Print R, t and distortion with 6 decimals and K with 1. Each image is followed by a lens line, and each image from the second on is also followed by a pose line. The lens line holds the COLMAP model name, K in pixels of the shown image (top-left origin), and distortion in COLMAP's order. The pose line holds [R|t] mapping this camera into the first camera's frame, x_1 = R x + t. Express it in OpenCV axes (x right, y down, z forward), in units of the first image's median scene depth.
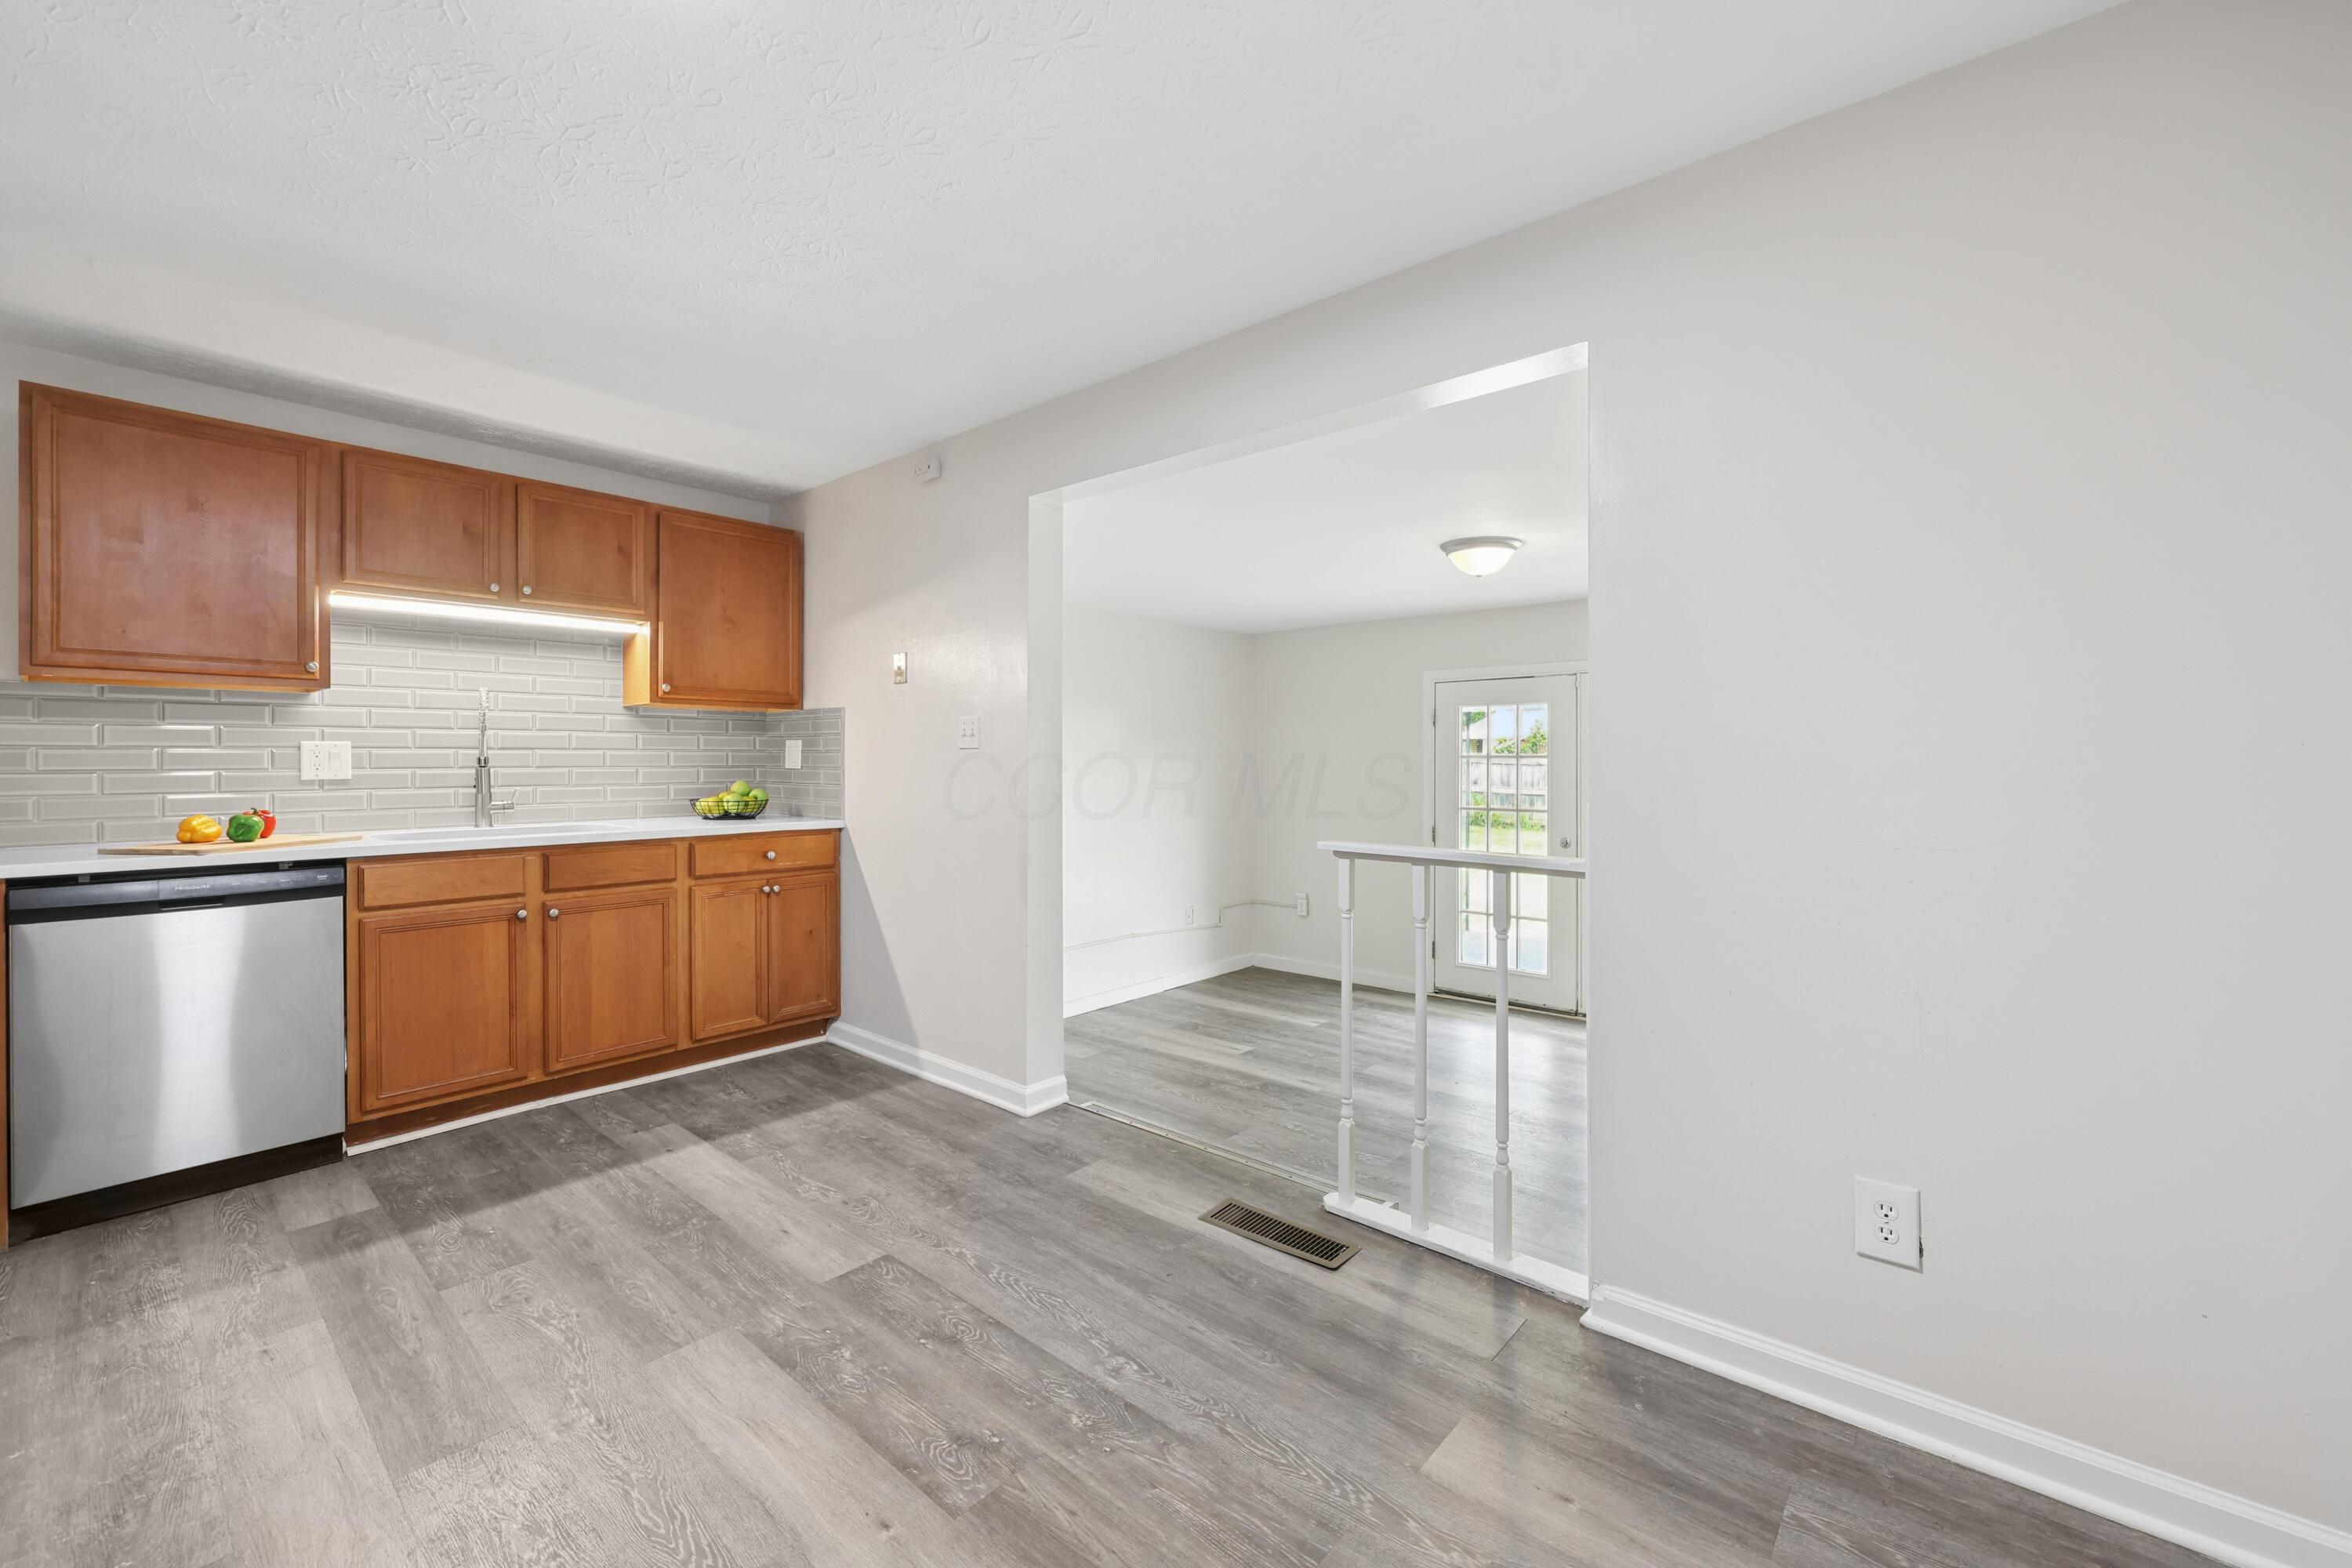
lens RADIAL K [[943.9, 0, 1173.8], [0, 943.9, 765.6], [0, 0, 1]] dist [-0.002351, 0.000683]
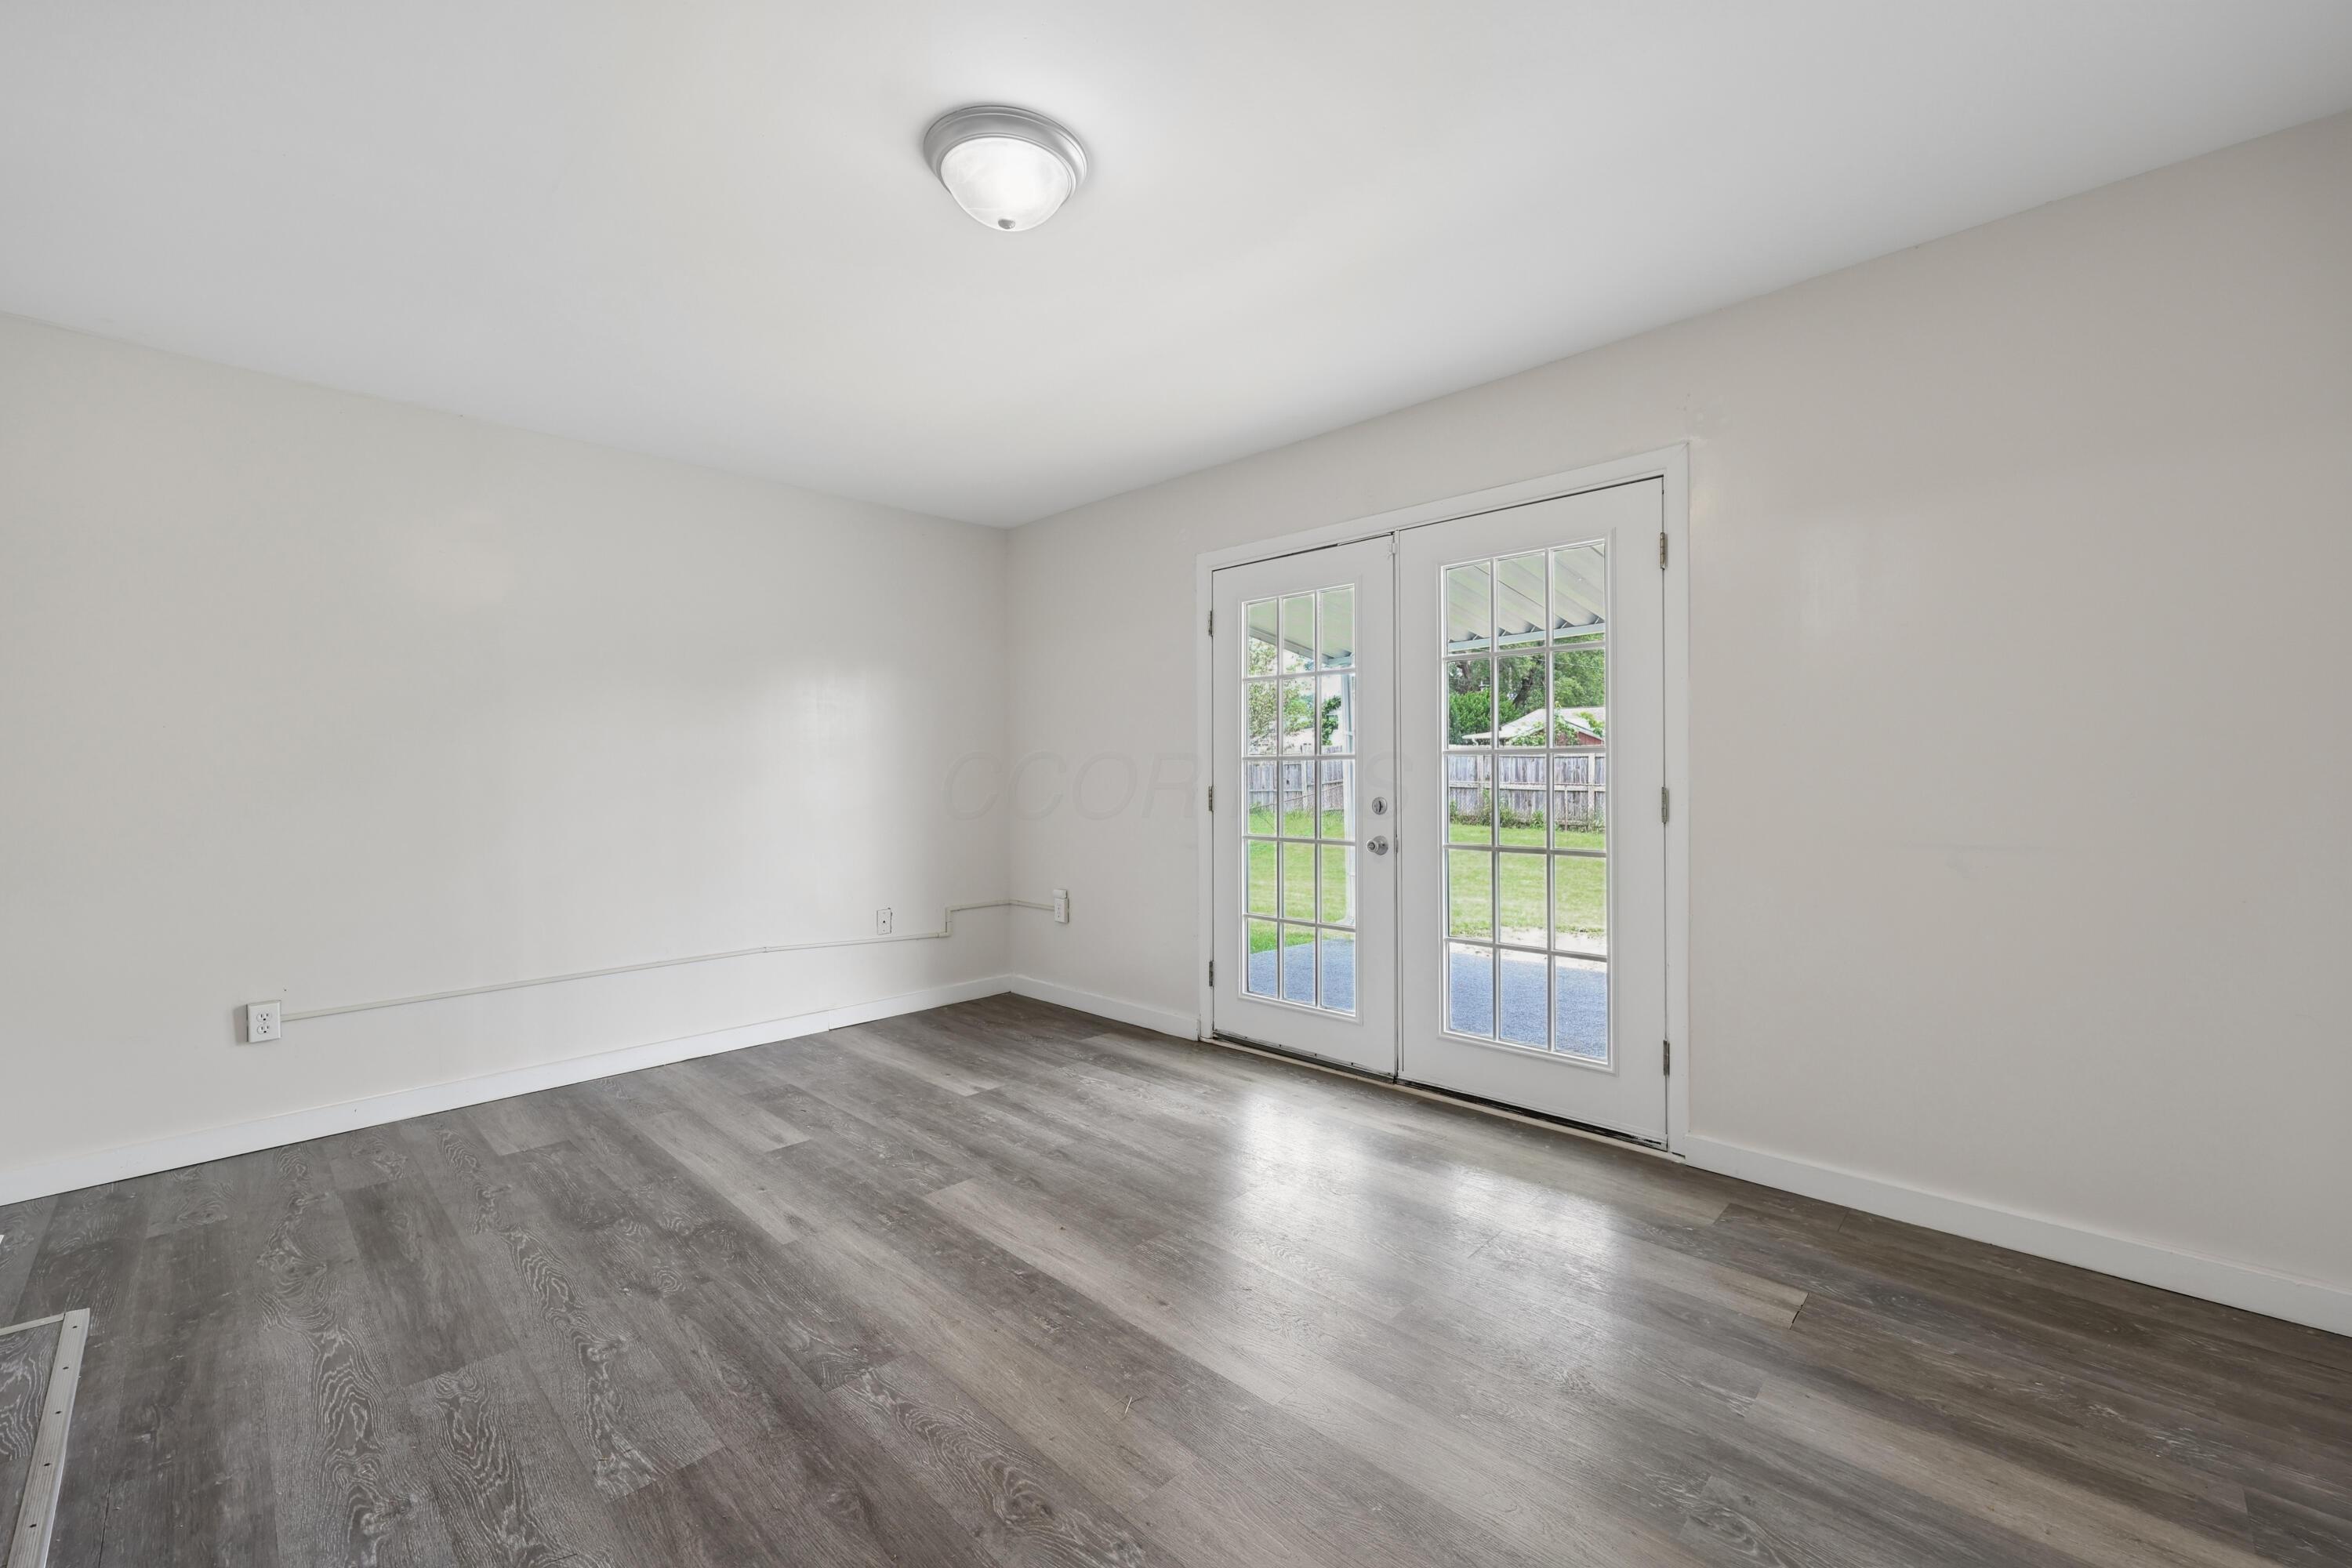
lens RADIAL K [[943.9, 0, 1169.4], [0, 943.9, 767.2], [0, 0, 1]] dist [-0.002351, 0.000683]
pose [[0.997879, -0.007395, -0.064678, 0.609451], [0.006816, 0.999935, -0.009174, 0.119031], [0.064742, 0.008714, 0.997864, 0.710135]]
